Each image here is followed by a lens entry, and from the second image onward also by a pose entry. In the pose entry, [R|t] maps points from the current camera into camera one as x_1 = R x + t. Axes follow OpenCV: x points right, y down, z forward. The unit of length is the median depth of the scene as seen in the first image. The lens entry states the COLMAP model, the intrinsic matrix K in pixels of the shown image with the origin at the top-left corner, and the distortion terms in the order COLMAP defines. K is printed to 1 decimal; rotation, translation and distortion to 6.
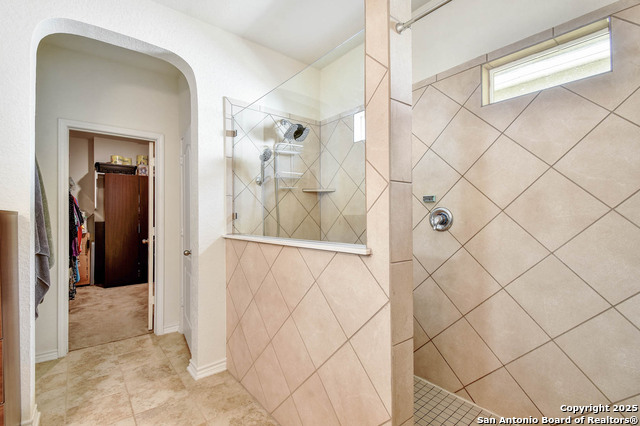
lens RADIAL K [[289.0, 0, 312.7], [0, 289.0, 217.5], [0, 0, 1]] dist [0.000579, -0.000926]
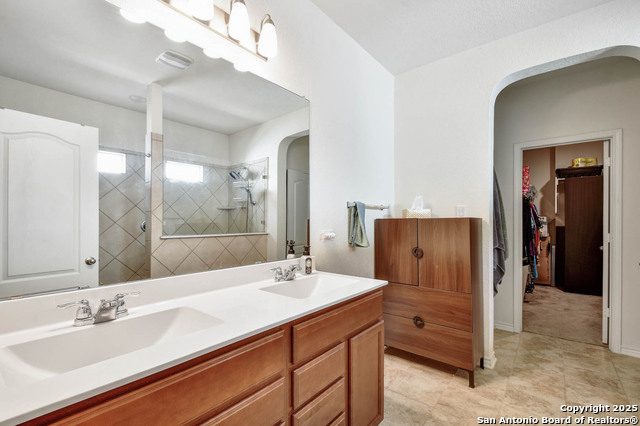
lens RADIAL K [[289.0, 0, 312.7], [0, 289.0, 217.5], [0, 0, 1]] dist [0.000579, -0.000926]
pose [[0.192516, -0.012476, -0.981214, 0.164941], [-0.003424, 0.999905, -0.013385, -0.000034], [0.981288, 0.005937, 0.192455, -0.097857]]
